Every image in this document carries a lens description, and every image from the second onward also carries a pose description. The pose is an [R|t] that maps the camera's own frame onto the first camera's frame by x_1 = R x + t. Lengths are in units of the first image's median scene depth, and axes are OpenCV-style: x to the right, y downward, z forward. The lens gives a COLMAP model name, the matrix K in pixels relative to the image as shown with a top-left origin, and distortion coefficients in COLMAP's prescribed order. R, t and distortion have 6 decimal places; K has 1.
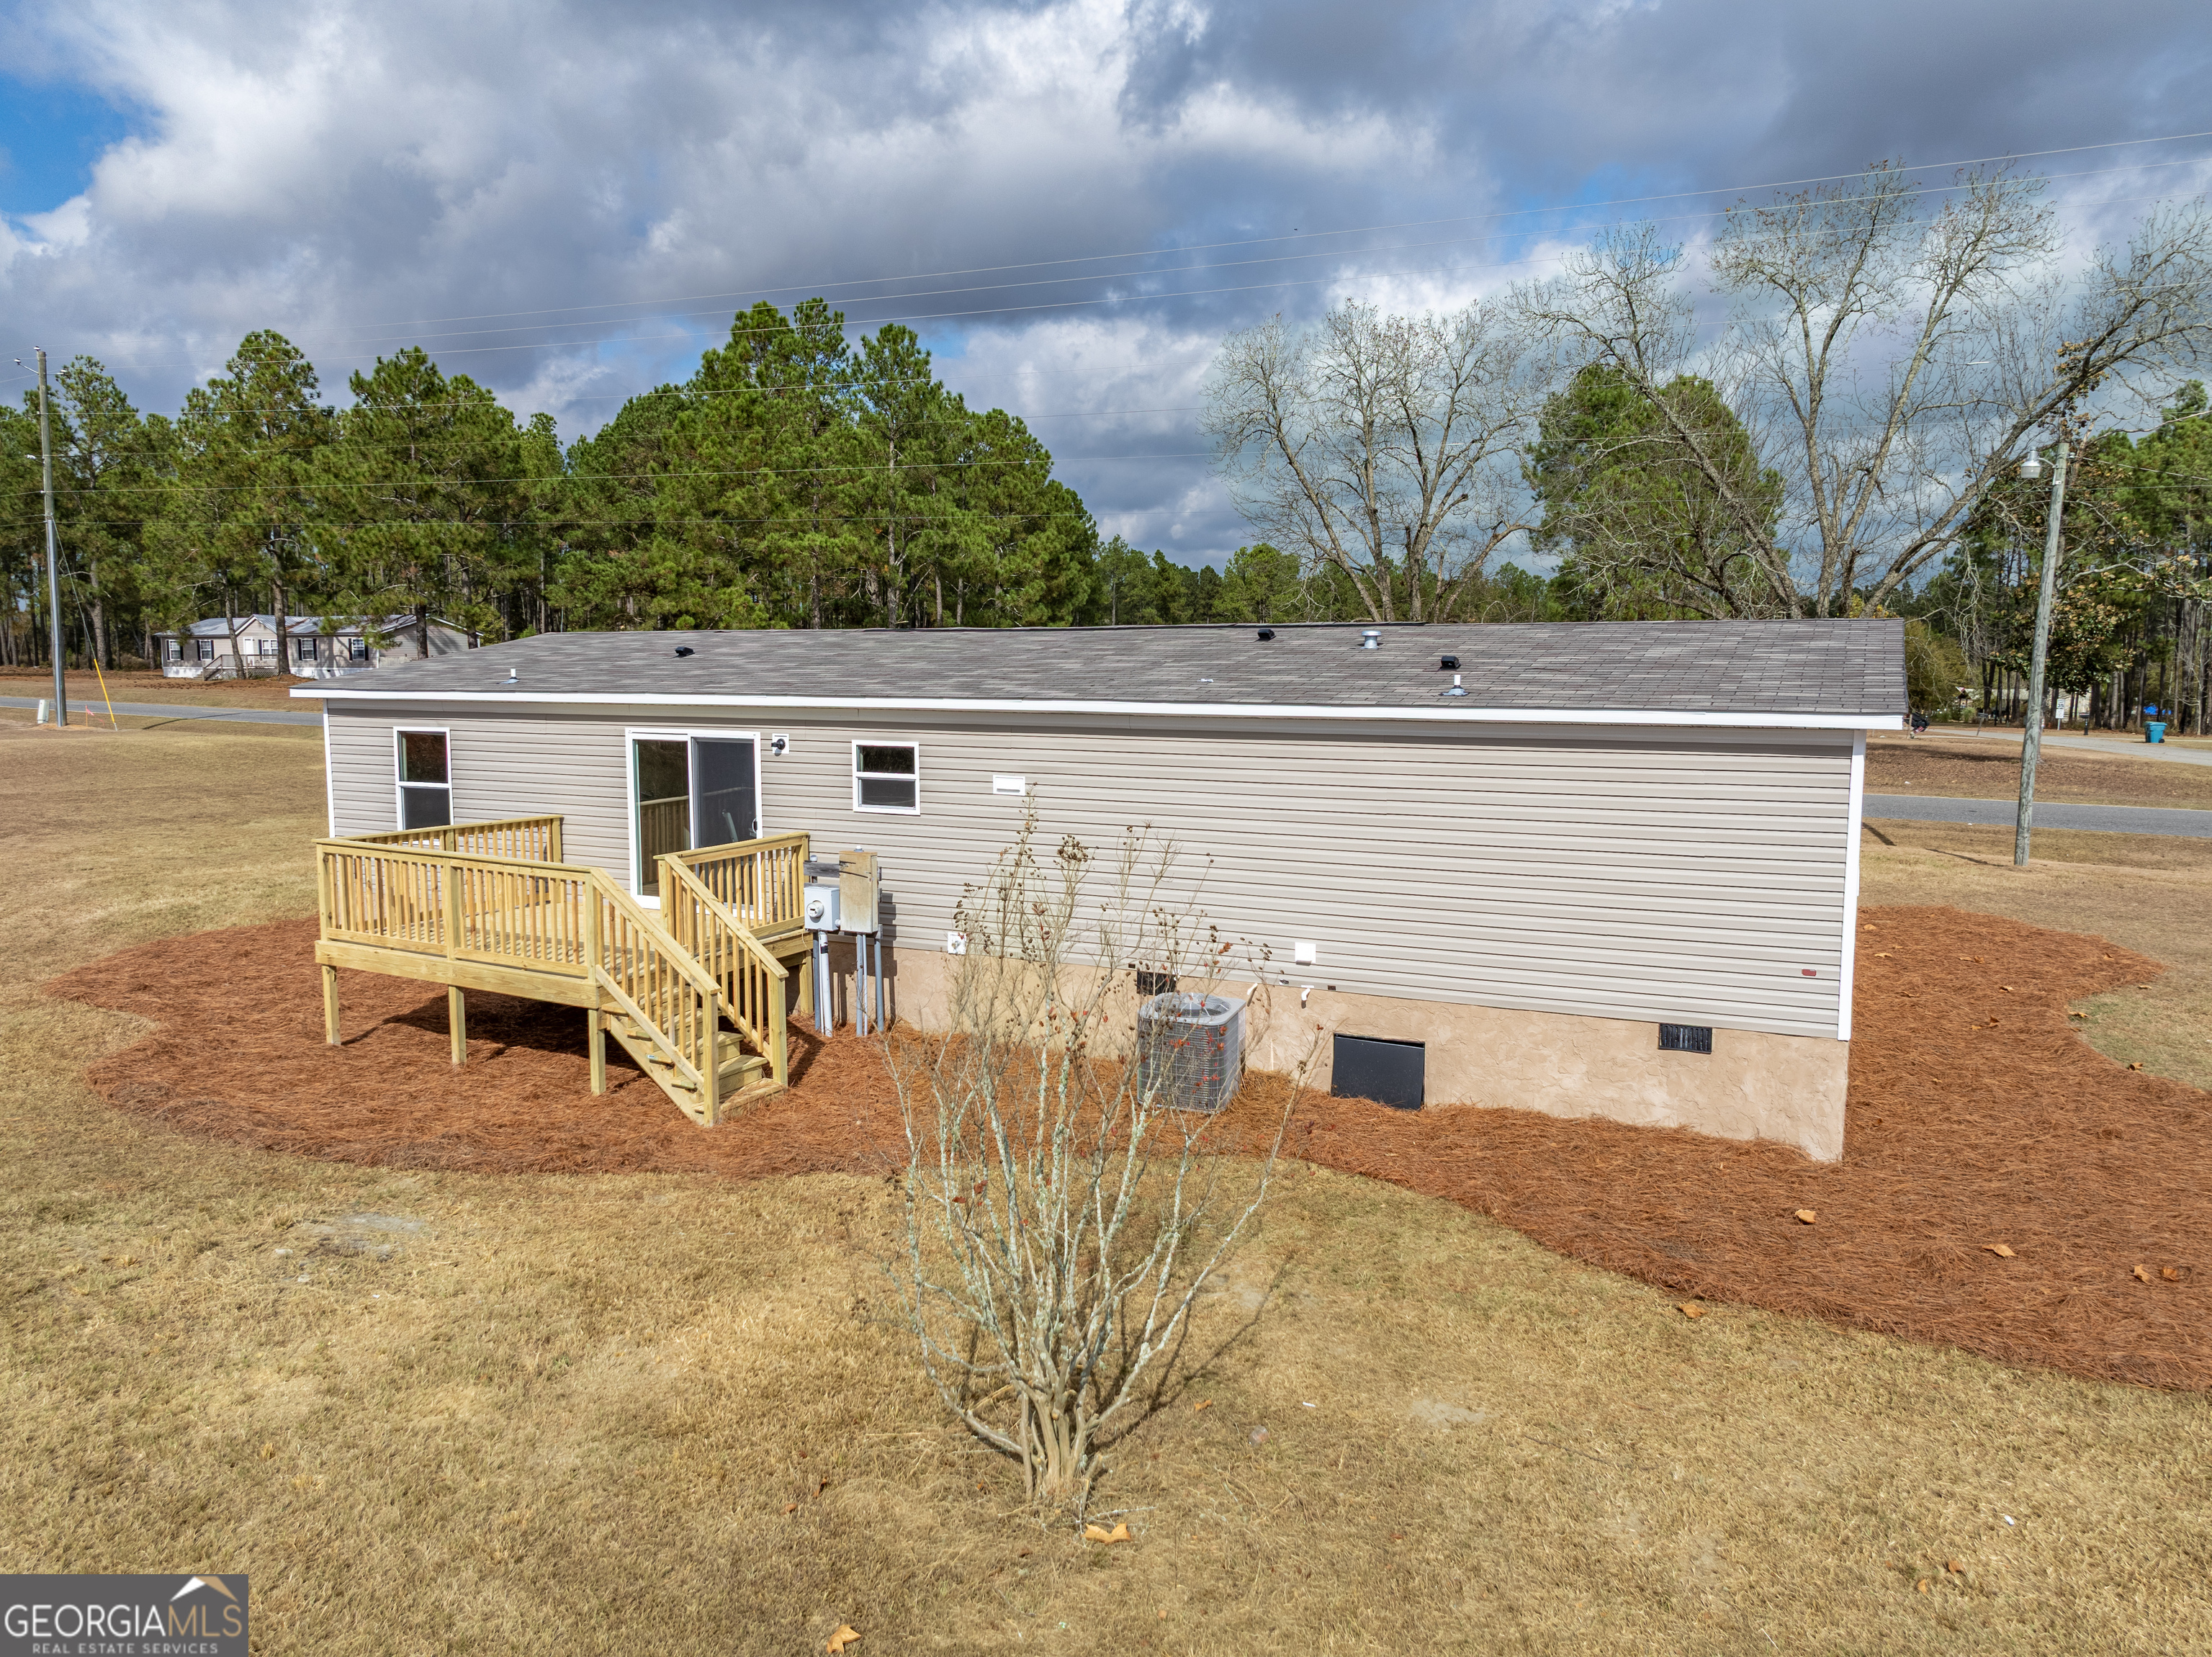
lens RADIAL K [[1572.6, 0, 1122.8], [0, 1572.6, 827.6], [0, 0, 1]] dist [-0.023083, 0.002800]
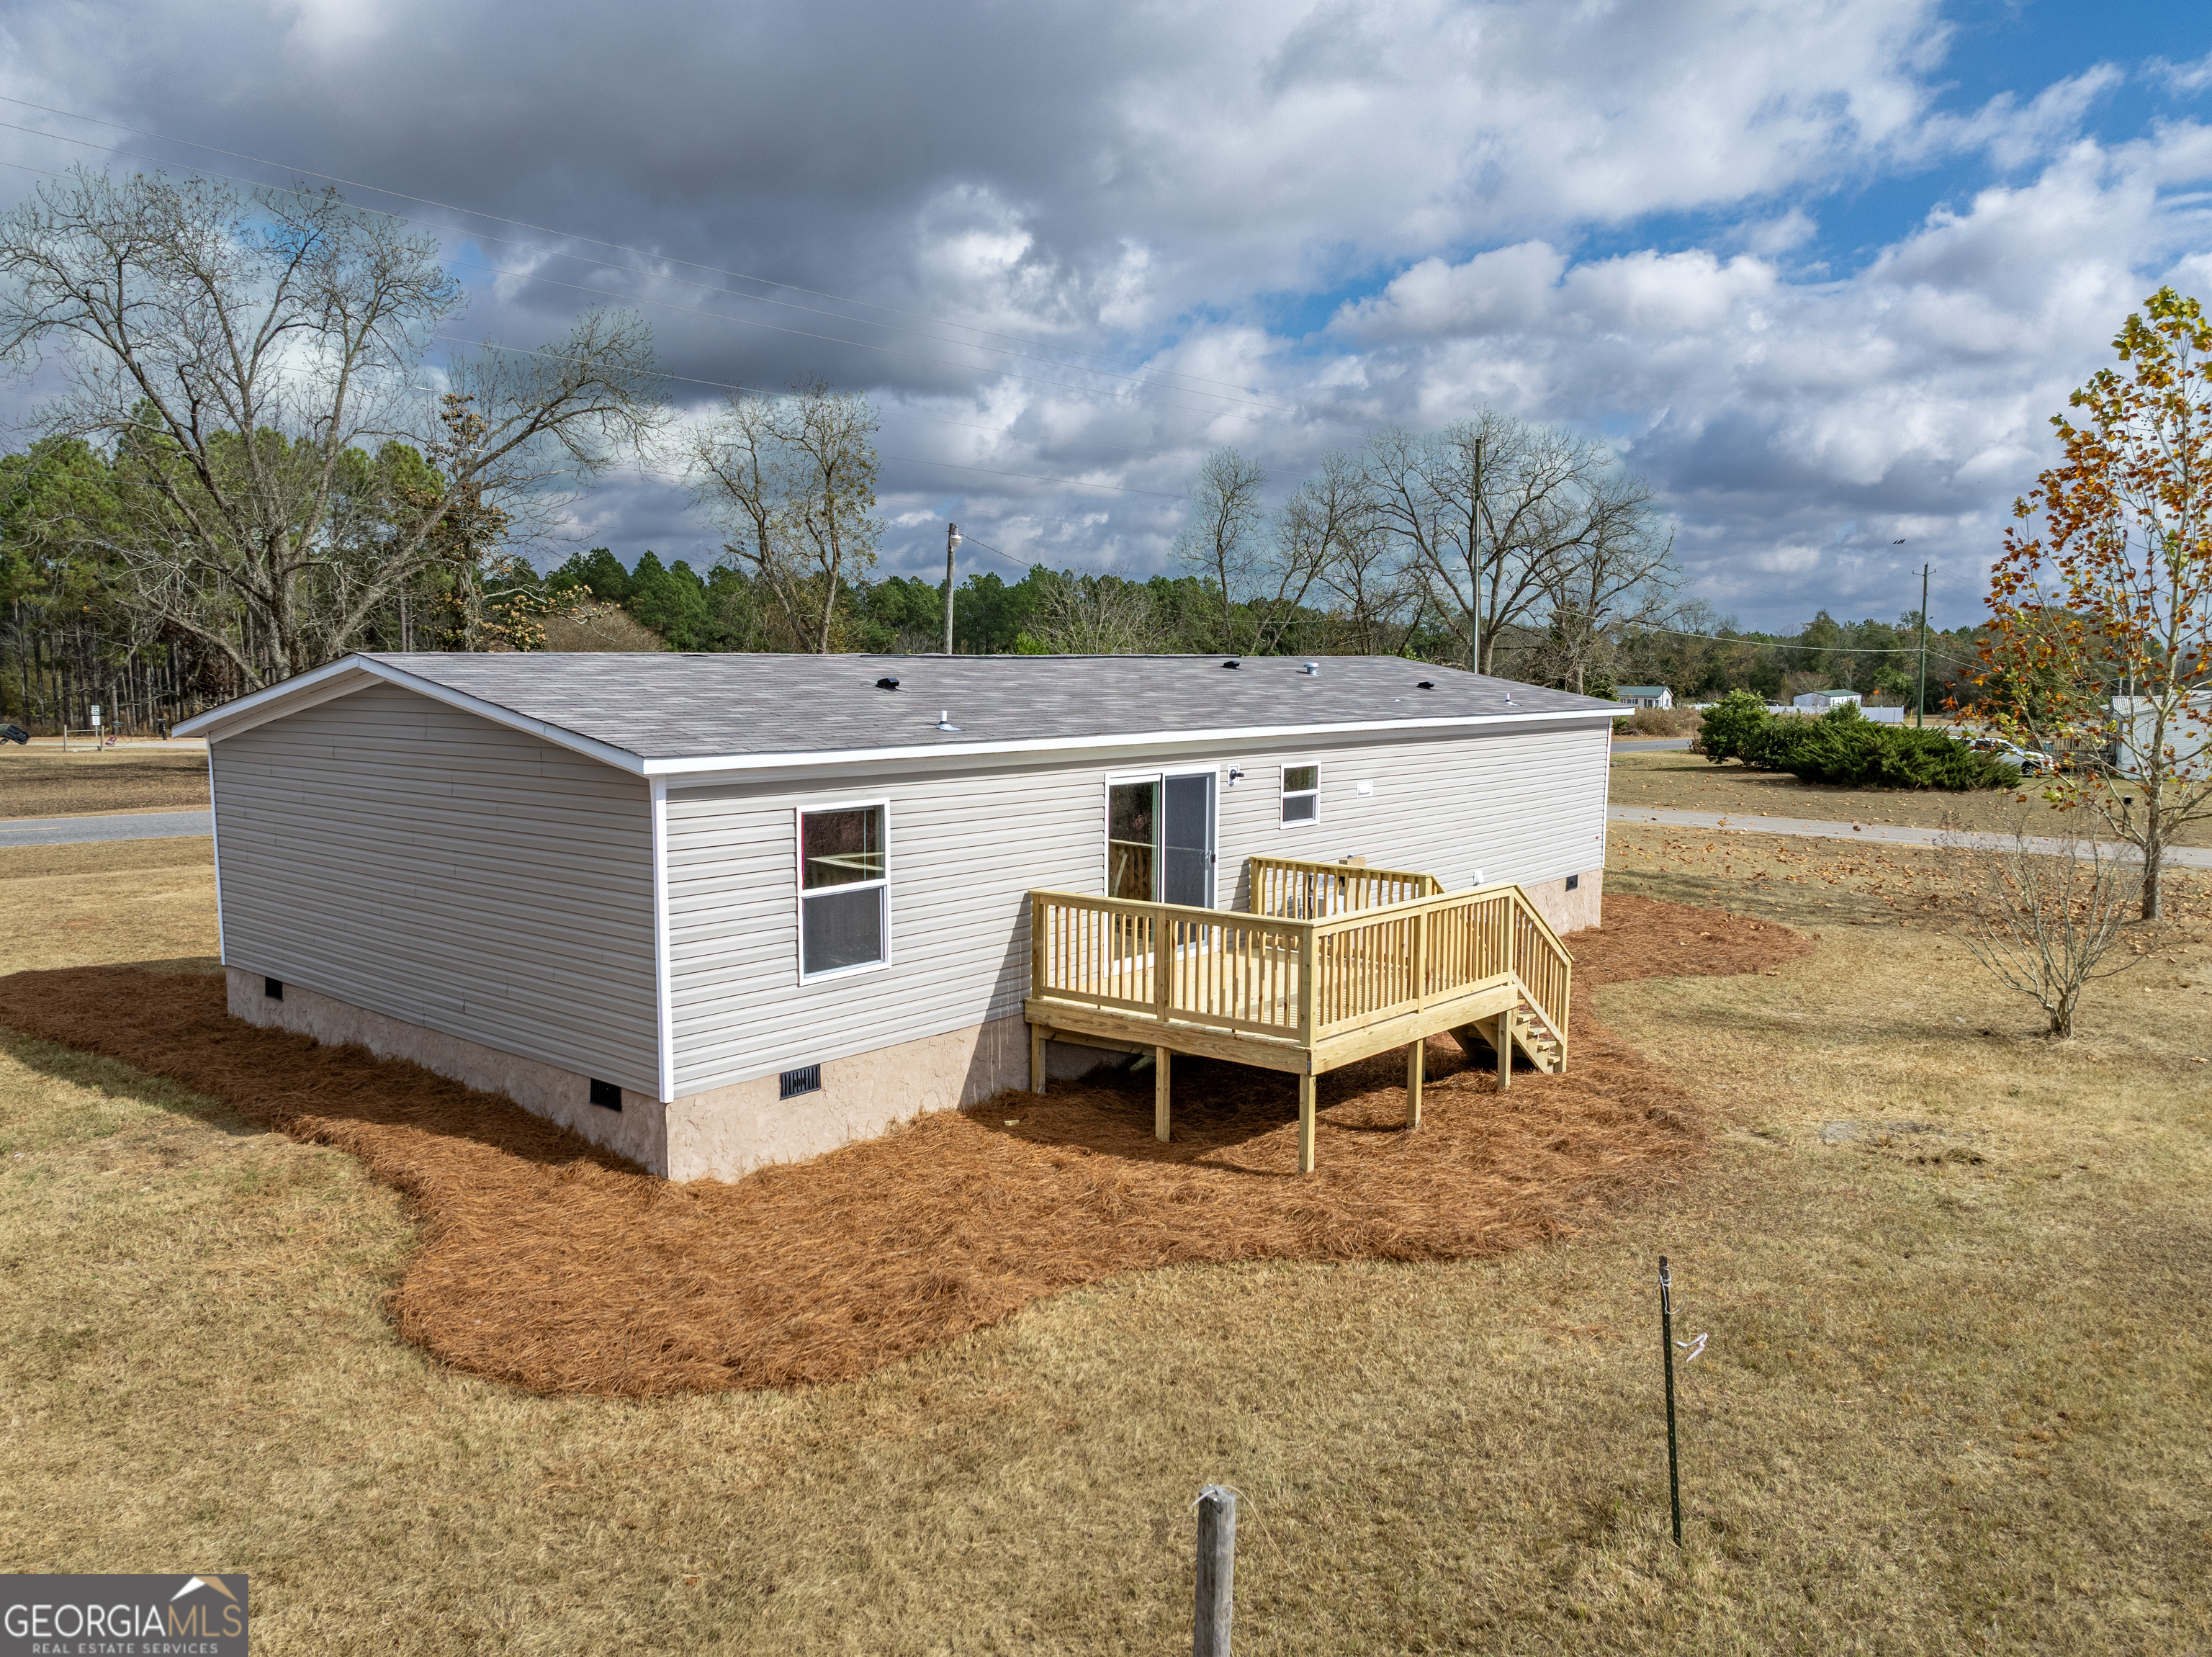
lens RADIAL K [[1572.6, 0, 1122.8], [0, 1572.6, 827.6], [0, 0, 1]] dist [-0.023083, 0.002800]
pose [[0.235942, -0.102387, 0.966358, -1.239697], [0.102350, 0.991521, 0.080063, -0.109388], [-0.966362, 0.080016, 0.244421, 0.844809]]
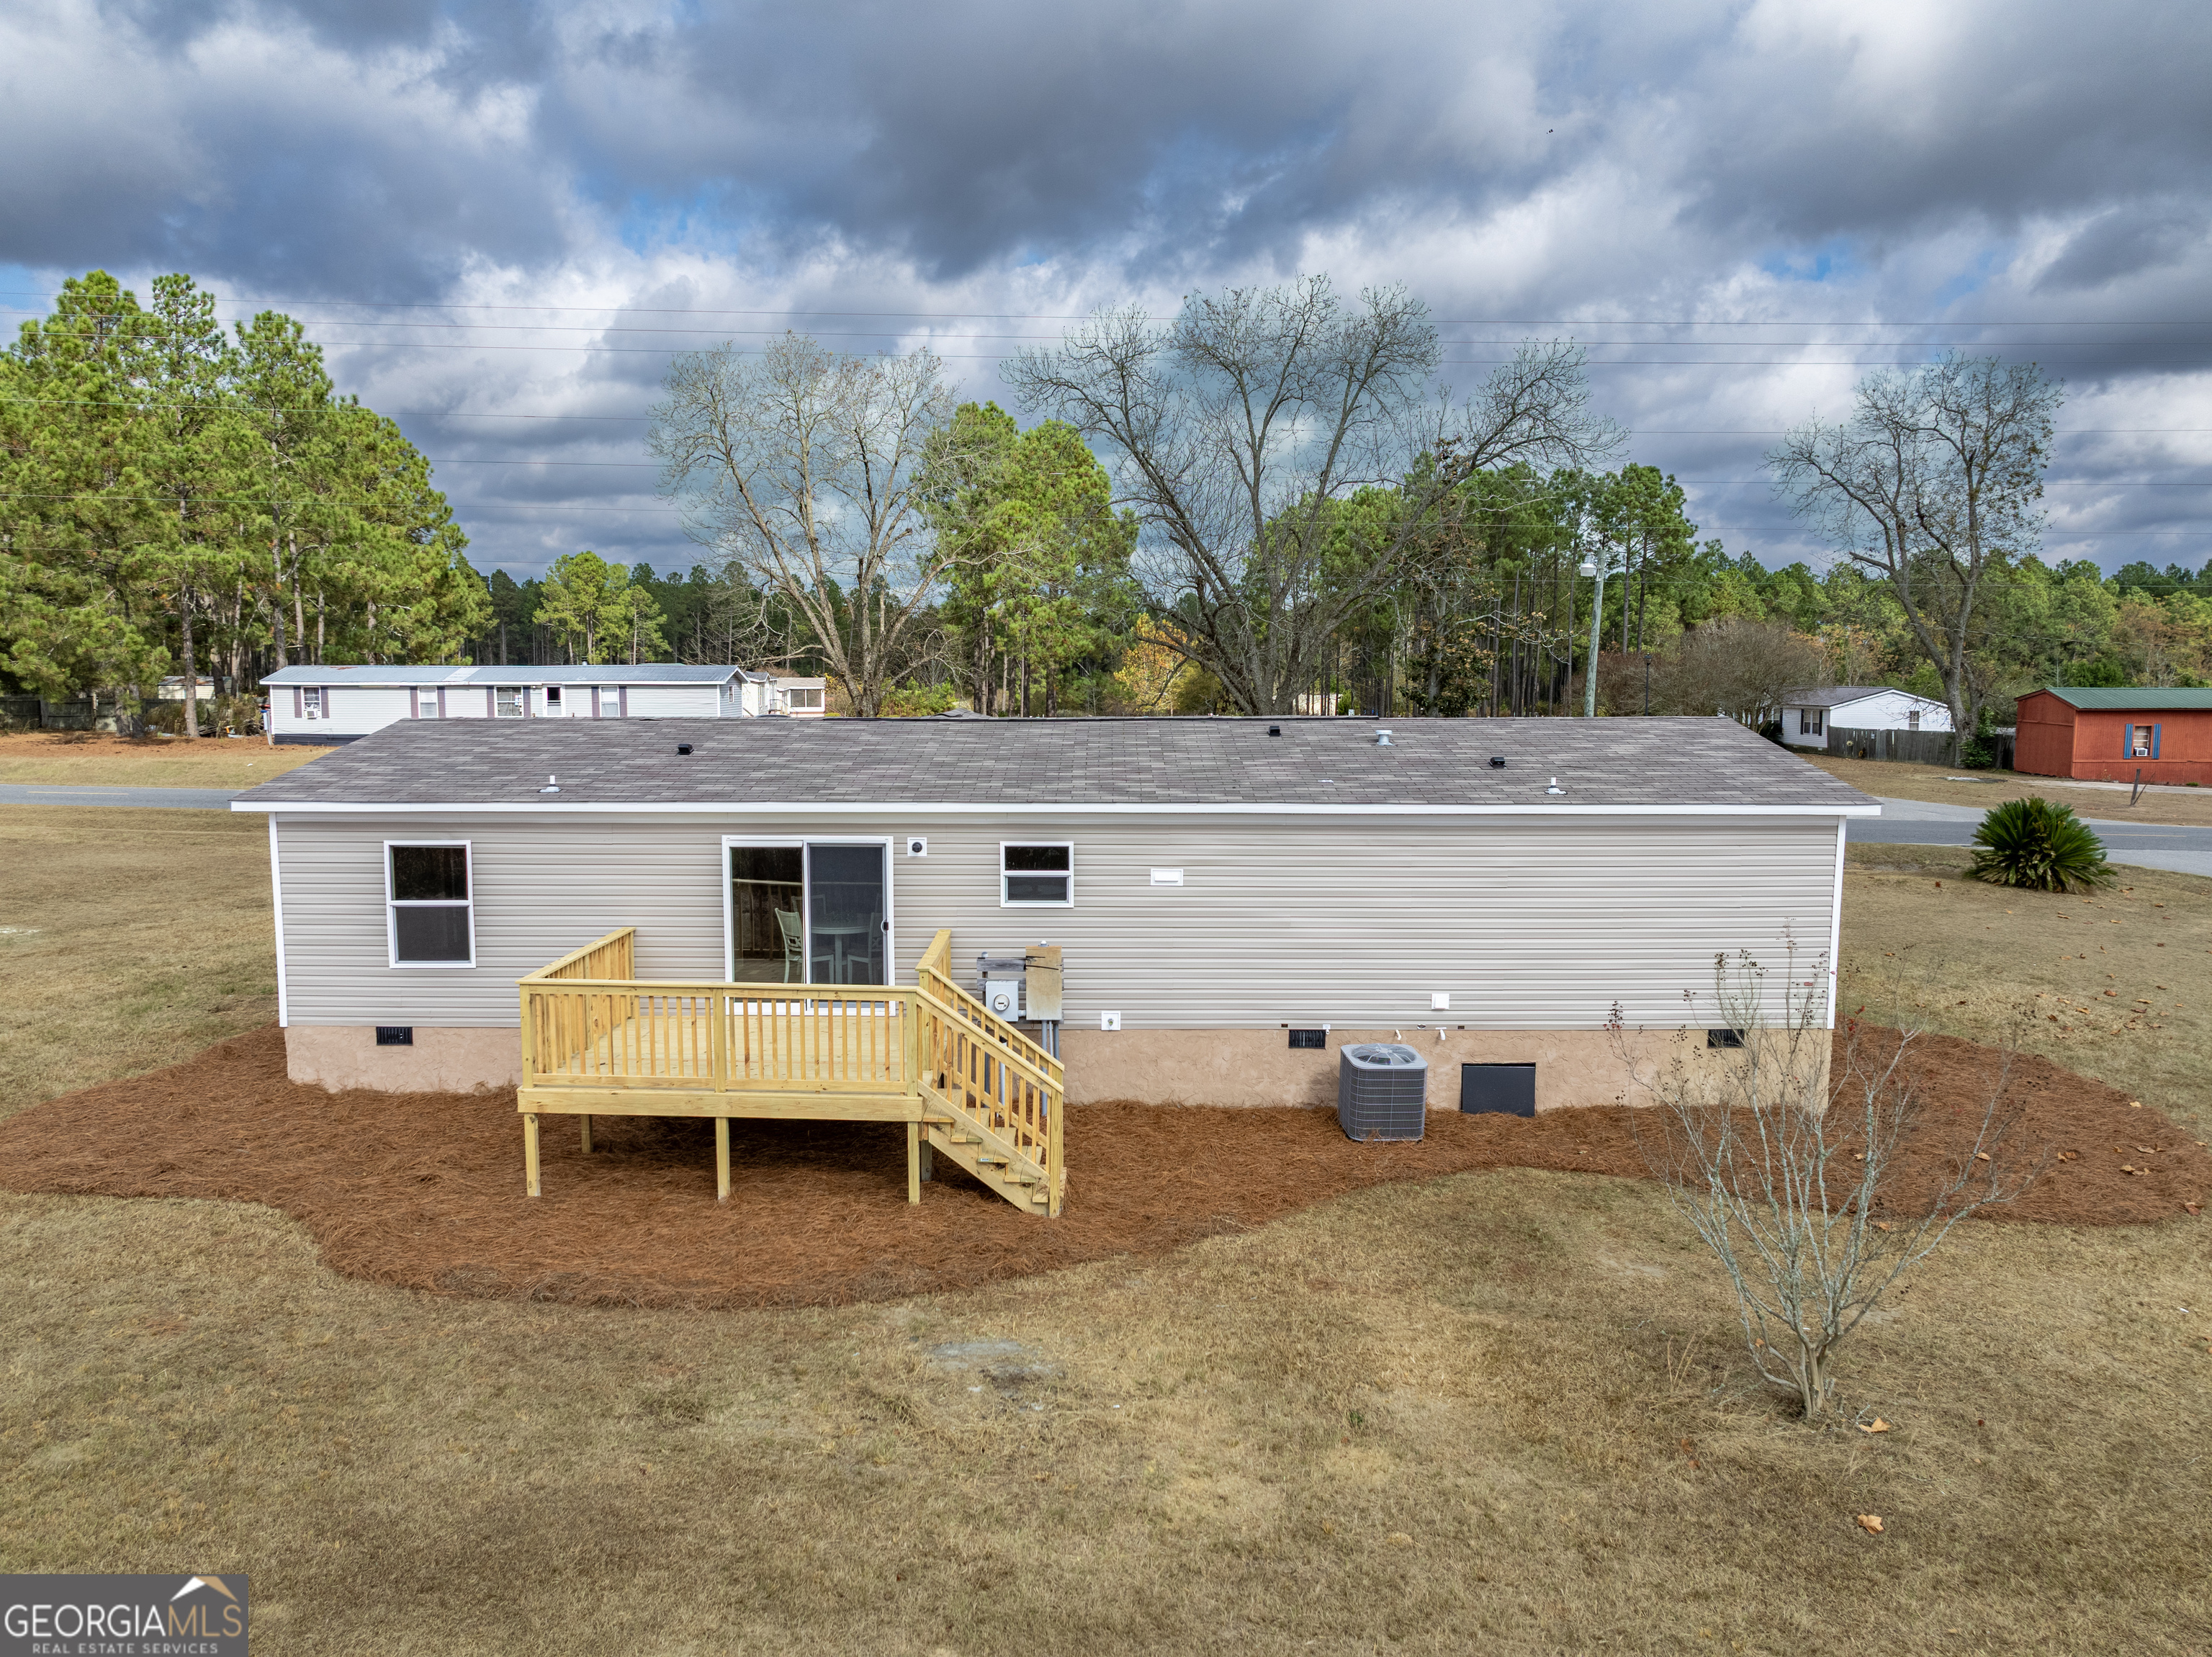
lens RADIAL K [[1572.6, 0, 1122.8], [0, 1572.6, 827.6], [0, 0, 1]] dist [-0.023083, 0.002800]
pose [[0.891593, -0.046696, 0.450423, -0.580005], [0.046880, 0.998843, 0.010754, -0.072733], [-0.450404, 0.011528, 0.892750, 0.003737]]
